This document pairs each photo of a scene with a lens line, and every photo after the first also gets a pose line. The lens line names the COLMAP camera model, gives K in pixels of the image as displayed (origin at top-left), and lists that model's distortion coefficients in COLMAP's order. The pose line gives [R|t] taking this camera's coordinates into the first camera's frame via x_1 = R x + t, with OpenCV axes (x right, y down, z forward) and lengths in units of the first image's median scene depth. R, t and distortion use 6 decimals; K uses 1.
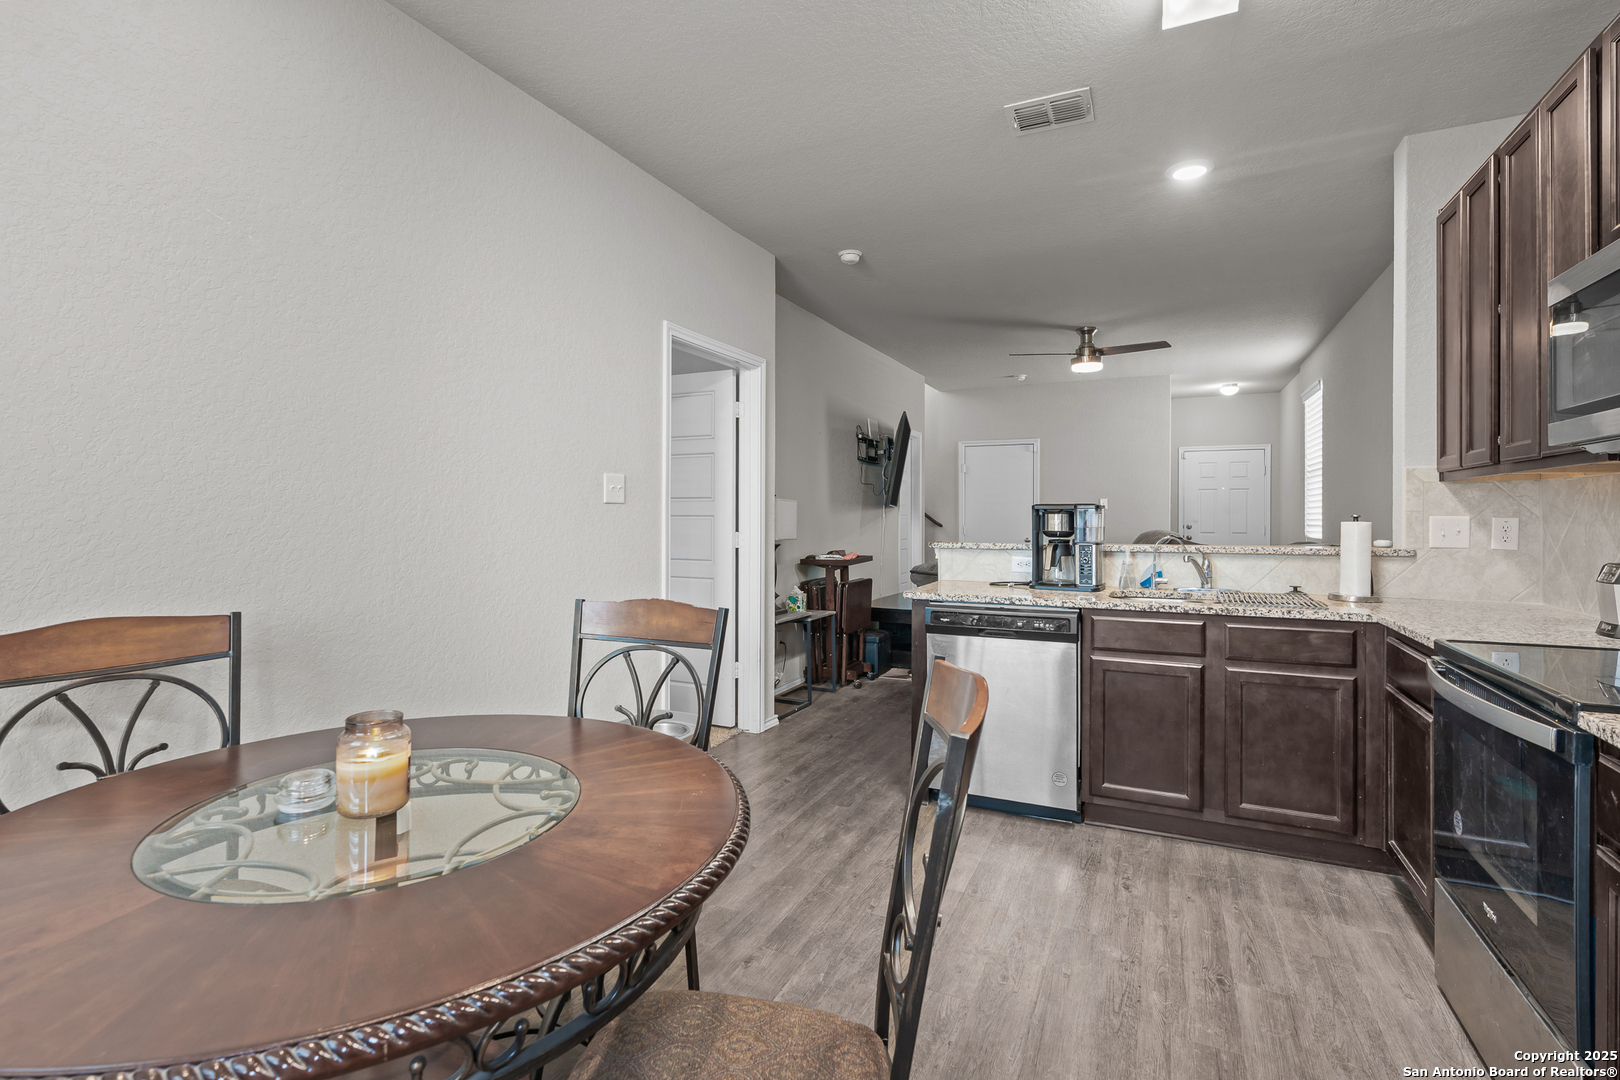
lens RADIAL K [[746.6, 0, 811.6], [0, 746.6, 518.1], [0, 0, 1]] dist [-0.009240, 0.000664]
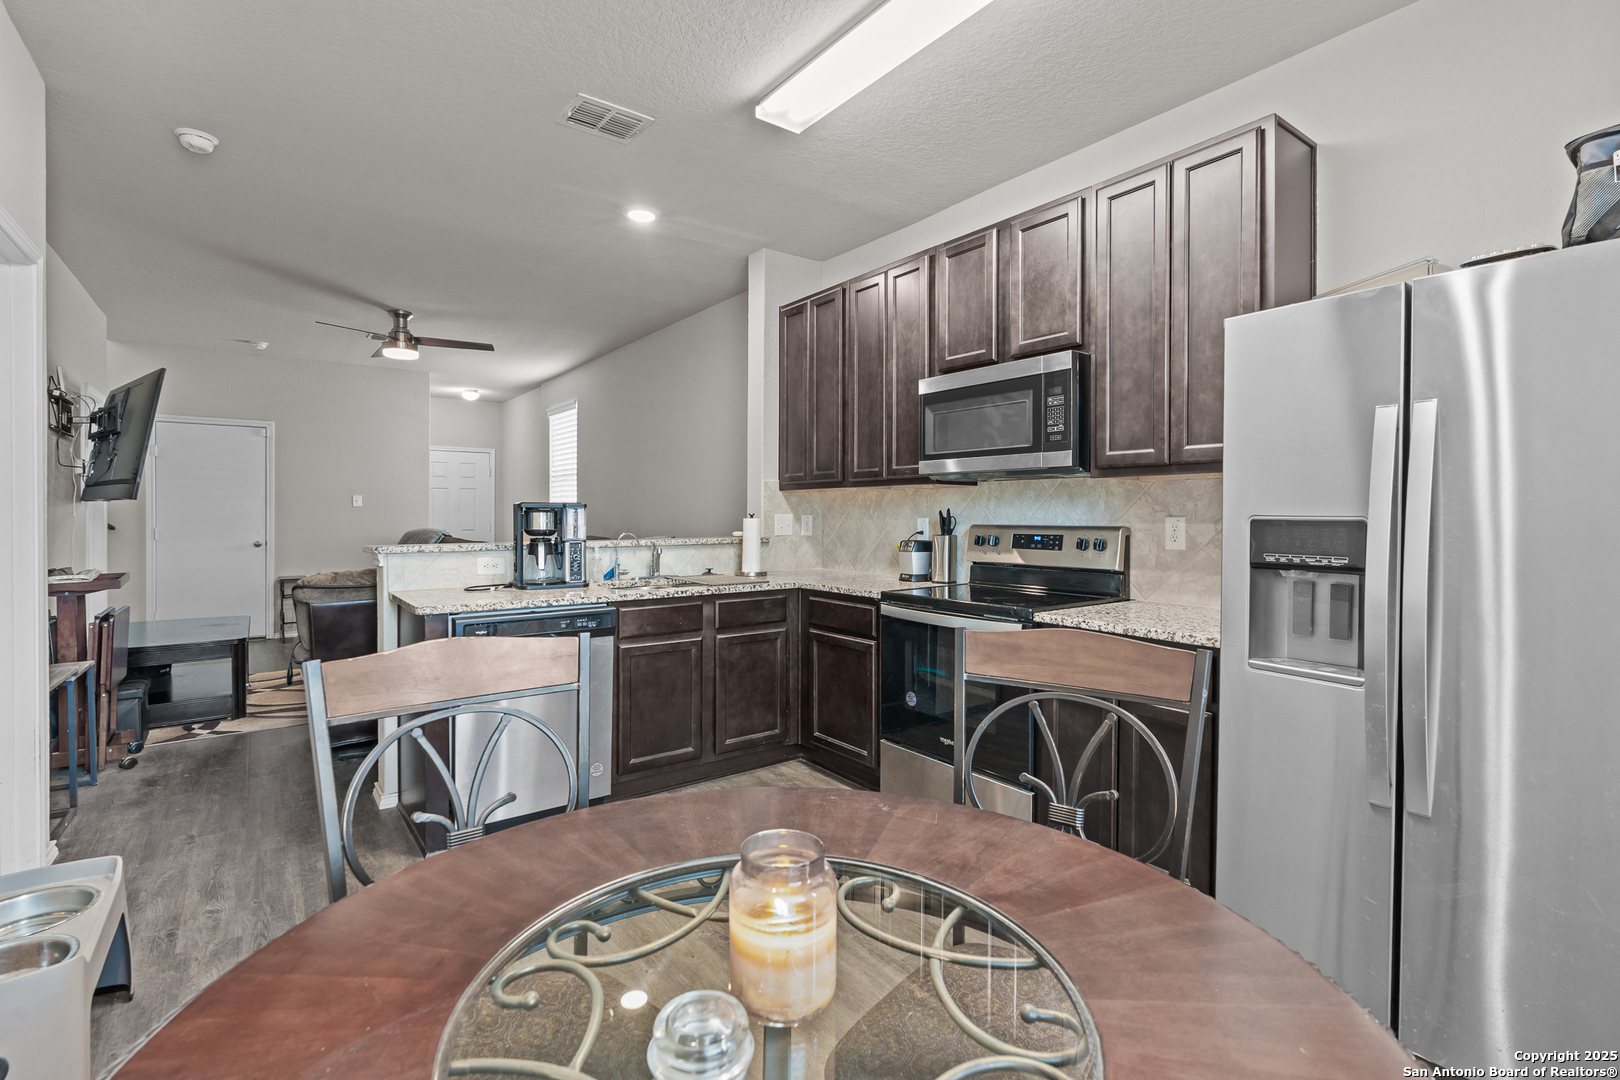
lens RADIAL K [[735.0, 0, 804.9], [0, 735.0, 527.5], [0, 0, 1]] dist [-0.013459, 0.005282]
pose [[0.469780, -0.017041, 0.882619, -0.373390], [0.003248, 0.999840, 0.017576, -0.001717], [-0.882778, -0.005390, 0.469760, 0.237326]]
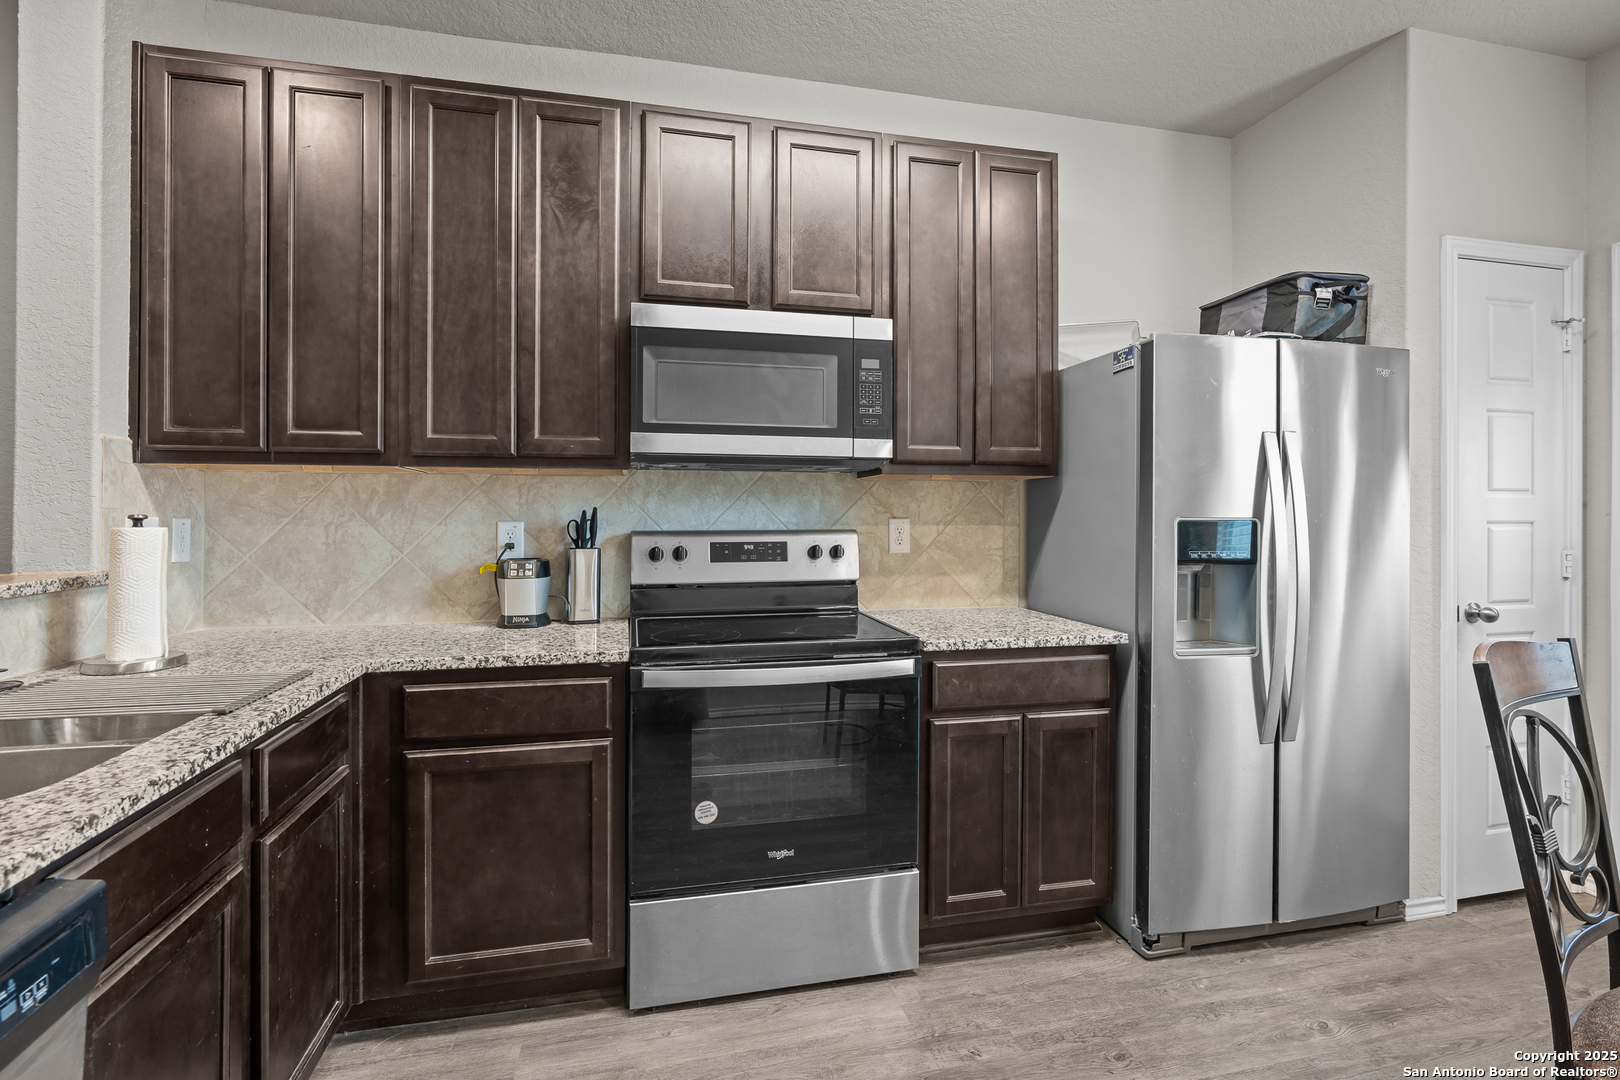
lens RADIAL K [[746.6, 0, 811.6], [0, 746.6, 518.1], [0, 0, 1]] dist [-0.009240, 0.000664]
pose [[-0.619231, -0.004093, 0.785198, -0.019649], [0.001848, 0.999976, 0.006670, -0.003952], [-0.785206, 0.005581, -0.619209, 0.828837]]
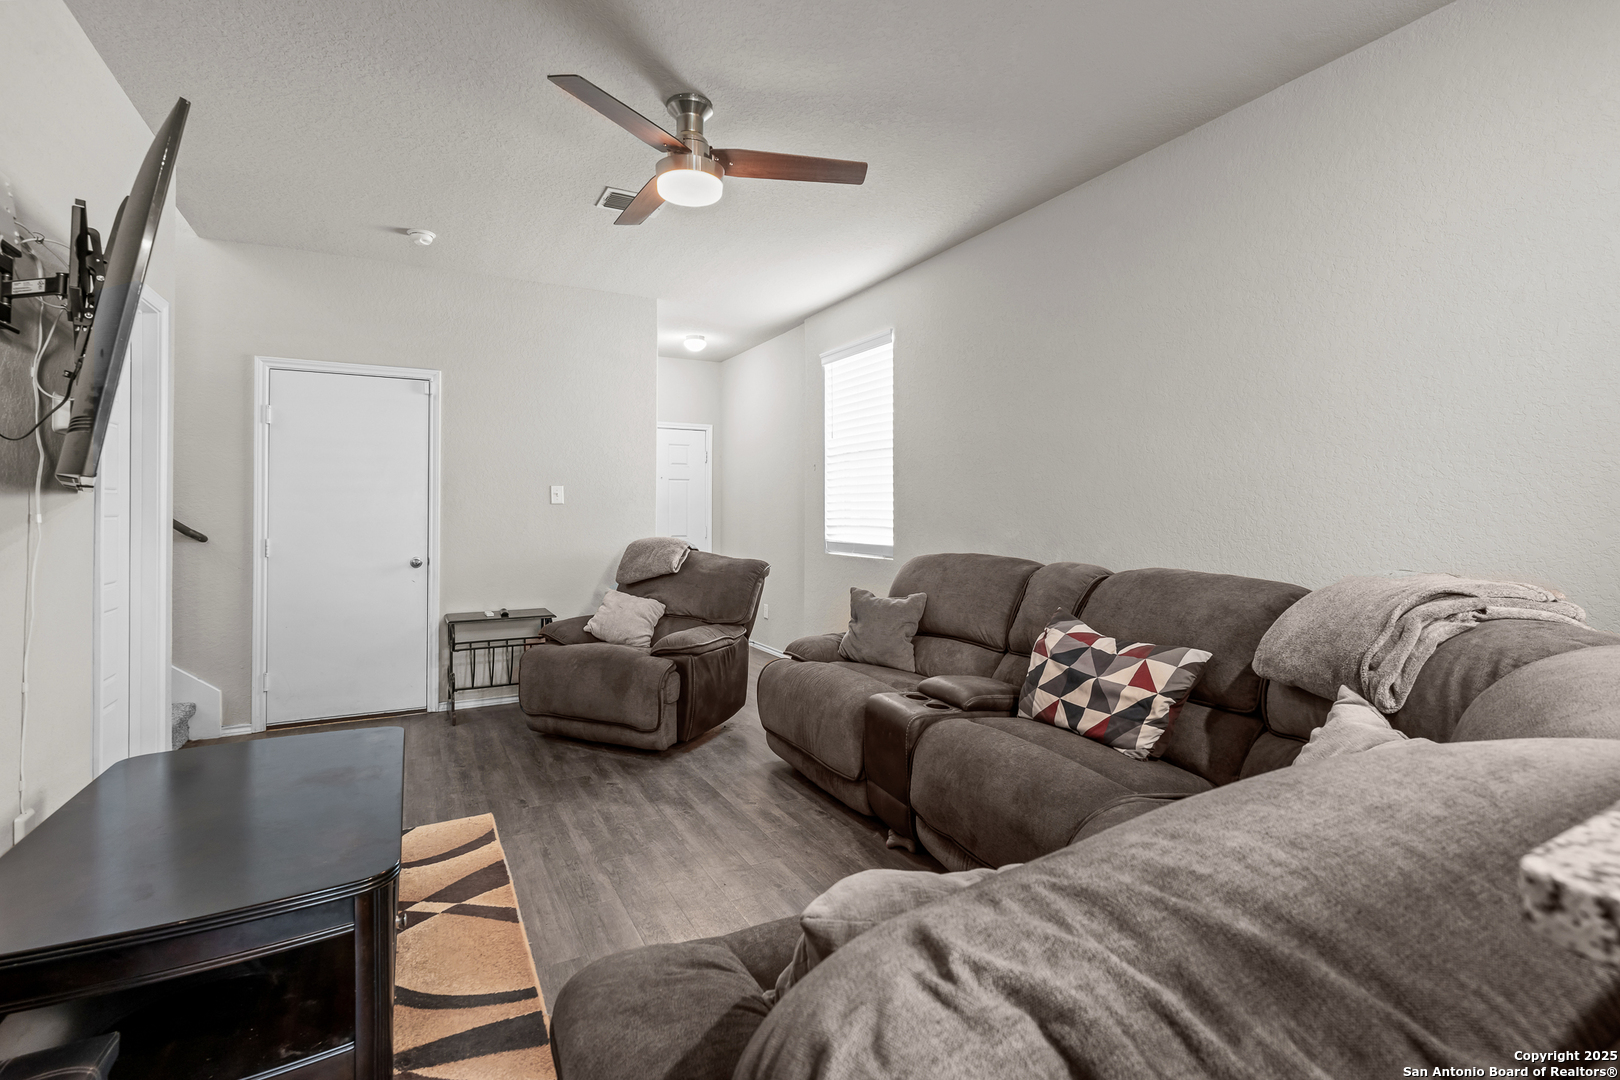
lens RADIAL K [[746.6, 0, 811.6], [0, 746.6, 518.1], [0, 0, 1]] dist [-0.009240, 0.000664]
pose [[0.596763, -0.007211, 0.802385, 0.091756], [0.005247, 0.999973, 0.005084, -0.007487], [-0.802400, 0.001176, 0.596785, 1.245596]]
